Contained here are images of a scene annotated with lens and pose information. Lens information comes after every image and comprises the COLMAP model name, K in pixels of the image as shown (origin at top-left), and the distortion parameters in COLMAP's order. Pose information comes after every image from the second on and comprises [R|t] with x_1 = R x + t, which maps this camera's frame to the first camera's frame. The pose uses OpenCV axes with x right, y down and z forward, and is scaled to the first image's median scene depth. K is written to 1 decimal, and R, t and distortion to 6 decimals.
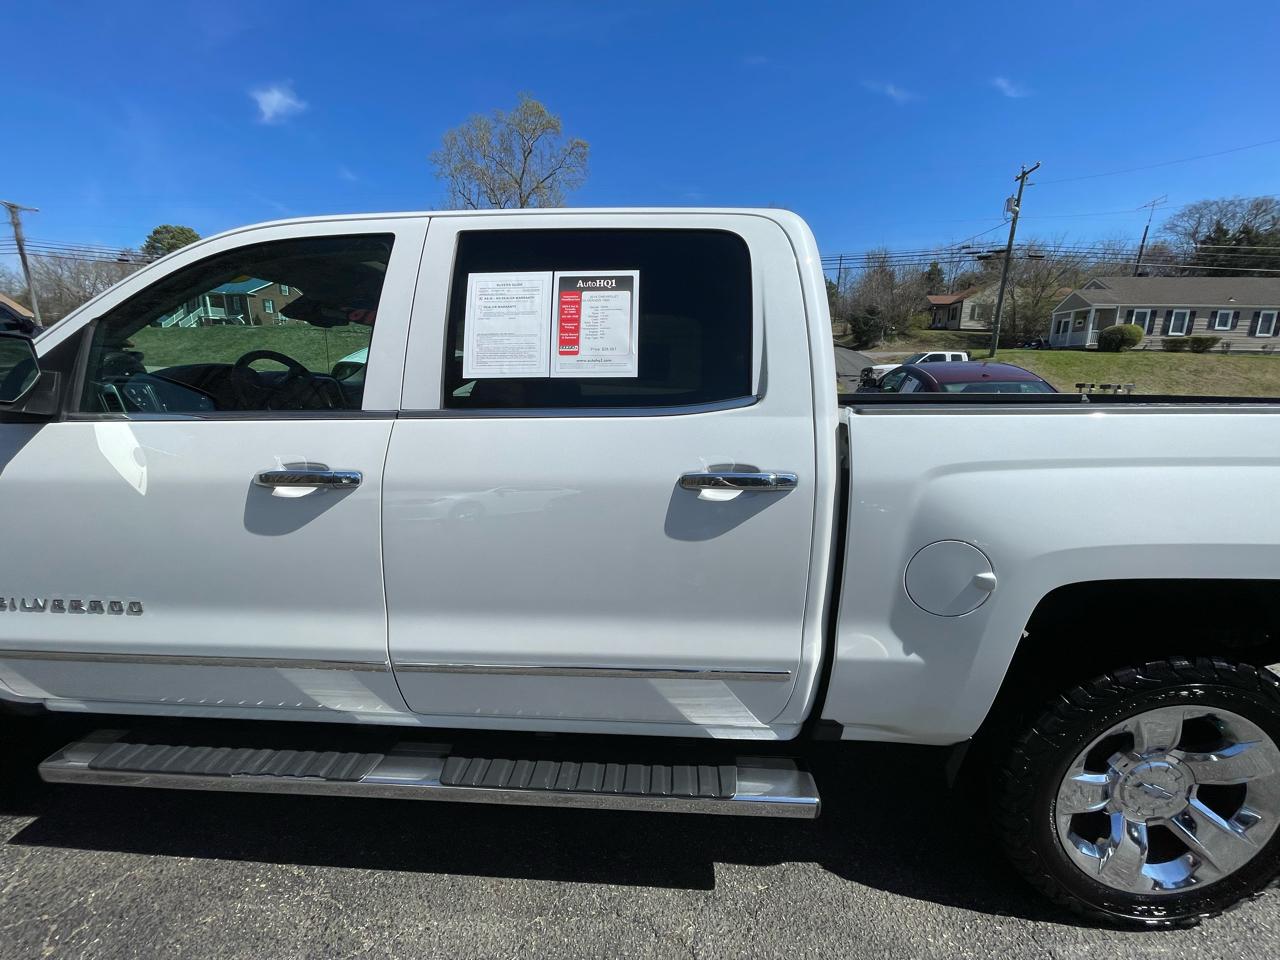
lens RADIAL K [[514.4, 0, 642.9], [0, 514.4, 481.7], [0, 0, 1]] dist [-0.000932, 0.000252]
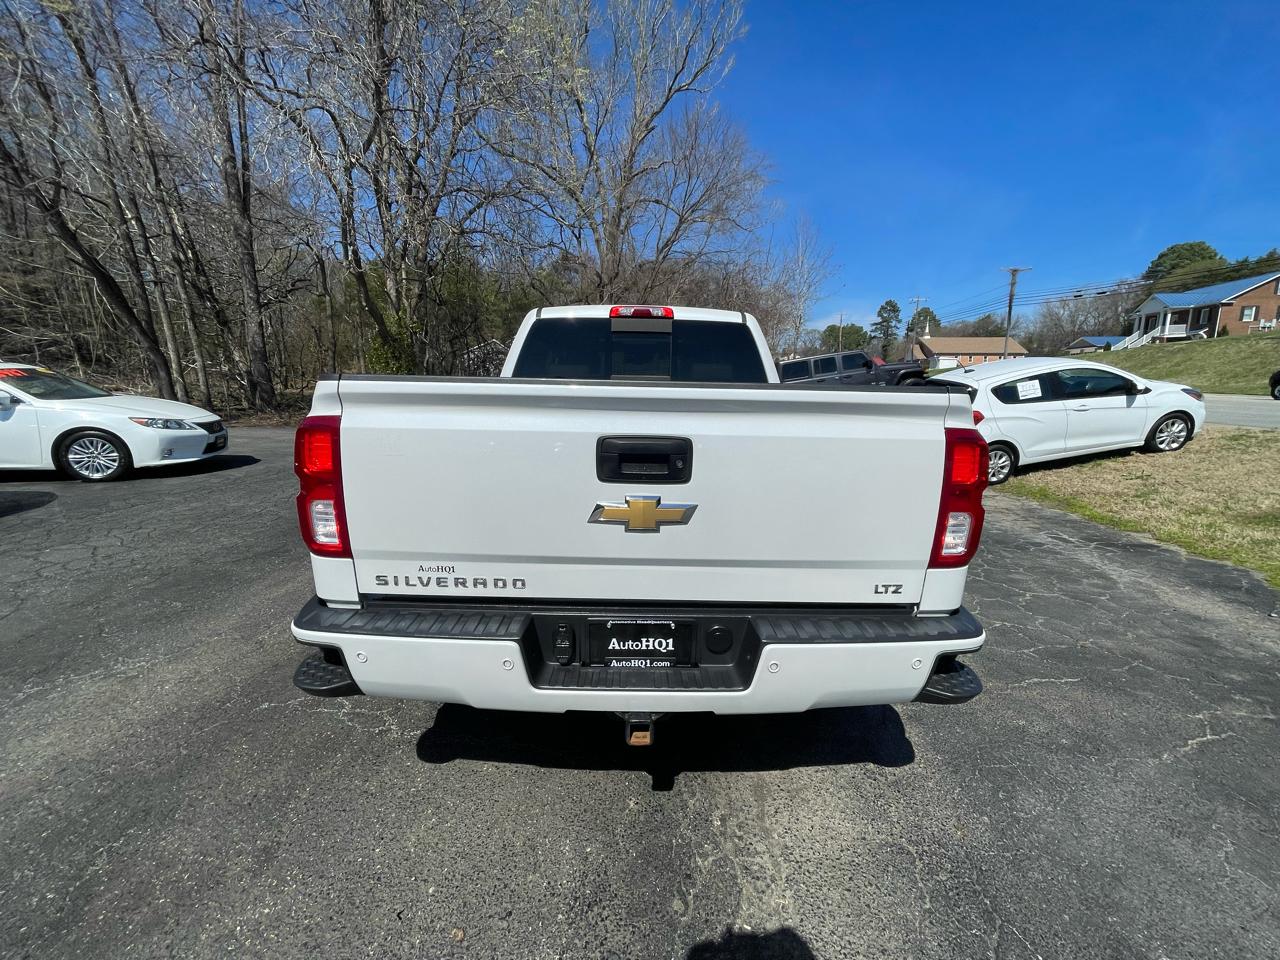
lens RADIAL K [[515.5, 0, 642.6], [0, 515.5, 478.0], [0, 0, 1]] dist [-0.000054, -0.000150]
pose [[0.052159, 0.156225, -0.986343, 0.139433], [-0.206872, 0.967953, 0.142373, -0.010256], [0.976977, 0.196621, 0.082806, 0.070020]]
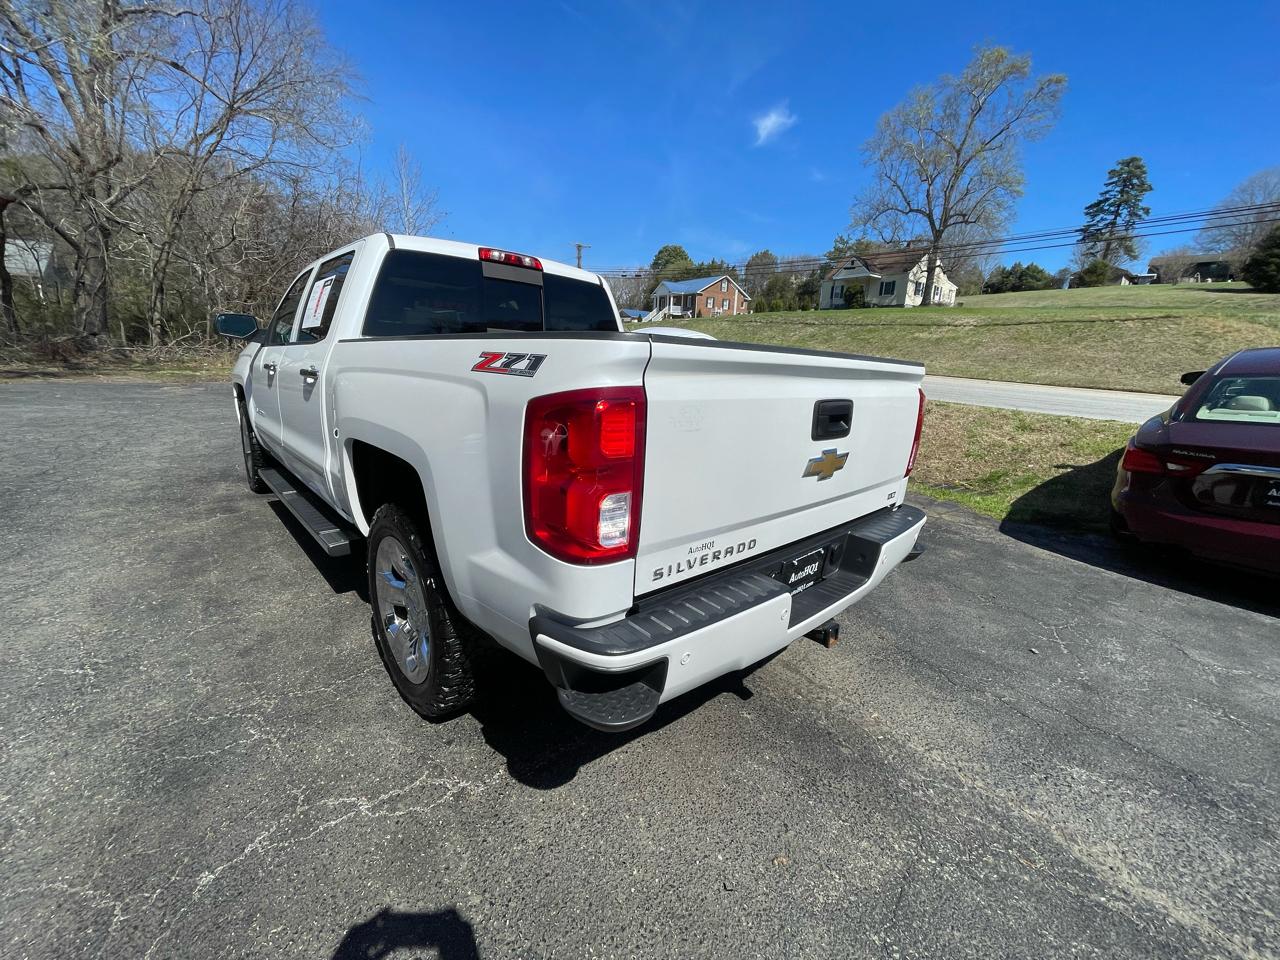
lens RADIAL K [[517.9, 0, 640.0], [0, 517.9, 480.0], [0, 0, 1]] dist [-0.001128, -0.001024]
pose [[0.714568, 0.183773, -0.674997, 0.117026], [-0.175265, 0.981135, 0.081582, 0.000721], [0.677256, 0.060008, 0.733297, 0.016807]]
